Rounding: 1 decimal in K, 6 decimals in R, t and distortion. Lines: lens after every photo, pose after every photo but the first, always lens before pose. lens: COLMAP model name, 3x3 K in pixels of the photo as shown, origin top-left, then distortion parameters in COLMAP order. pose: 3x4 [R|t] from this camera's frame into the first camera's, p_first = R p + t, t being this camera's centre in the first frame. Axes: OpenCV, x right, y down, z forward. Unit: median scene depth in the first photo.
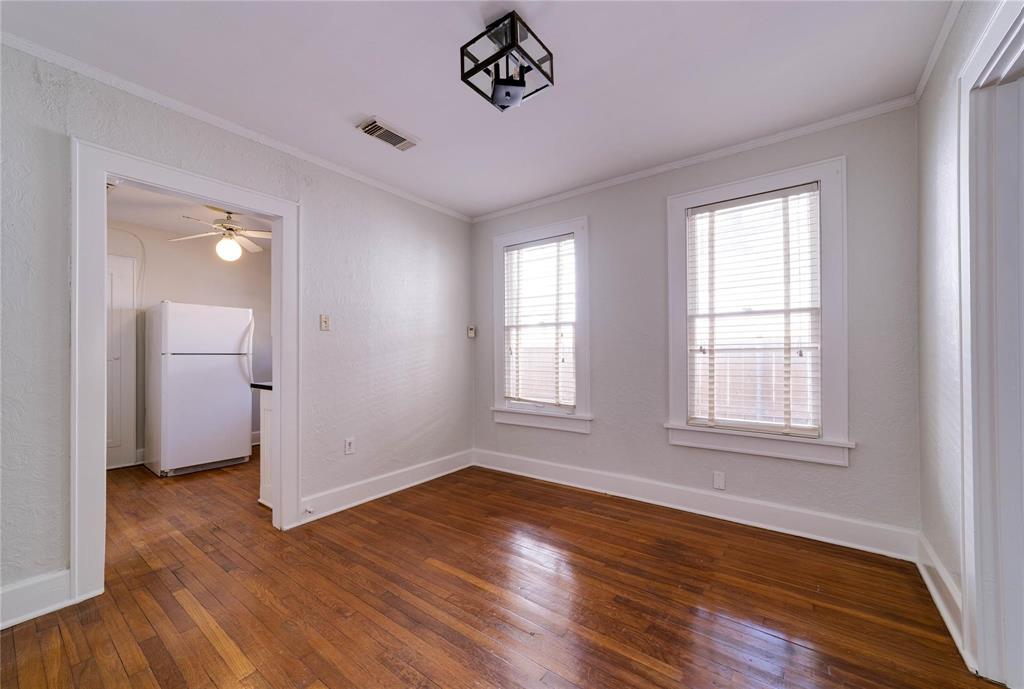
lens RADIAL K [[400.9, 0, 502.1], [0, 400.9, 347.8], [0, 0, 1]] dist [-0.004385, 0.002916]
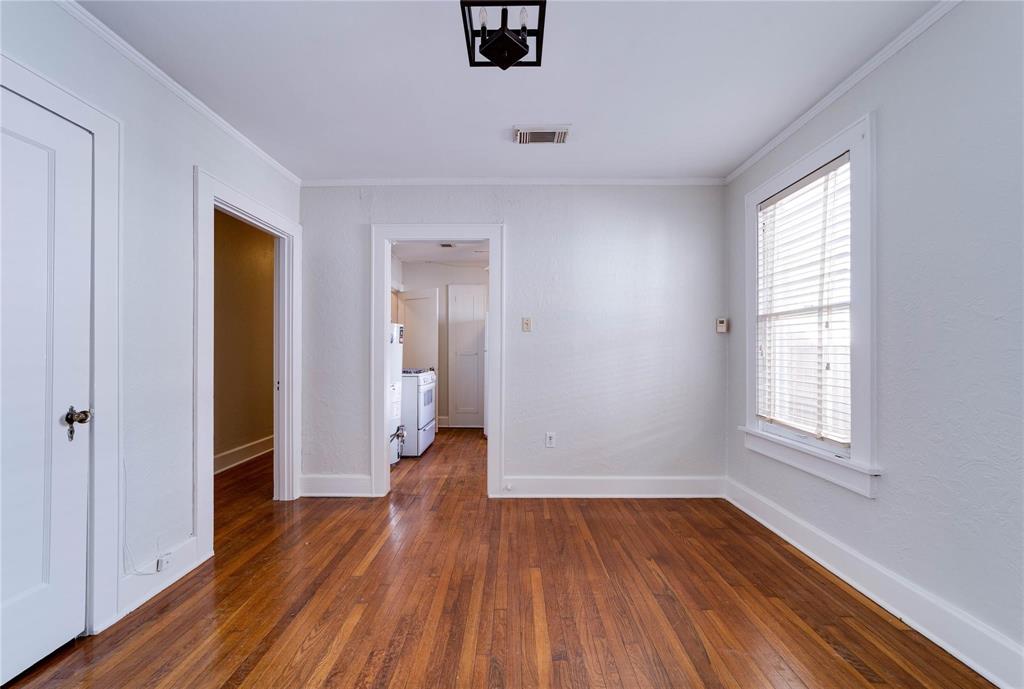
lens RADIAL K [[400.9, 0, 503.8], [0, 400.9, 346.3], [0, 0, 1]] dist [-0.004385, 0.002916]
pose [[0.597351, -0.001425, -0.801979, 0.346315], [0.003382, 0.999994, 0.000743, -0.002102], [0.801973, -0.003156, 0.597352, 0.238650]]
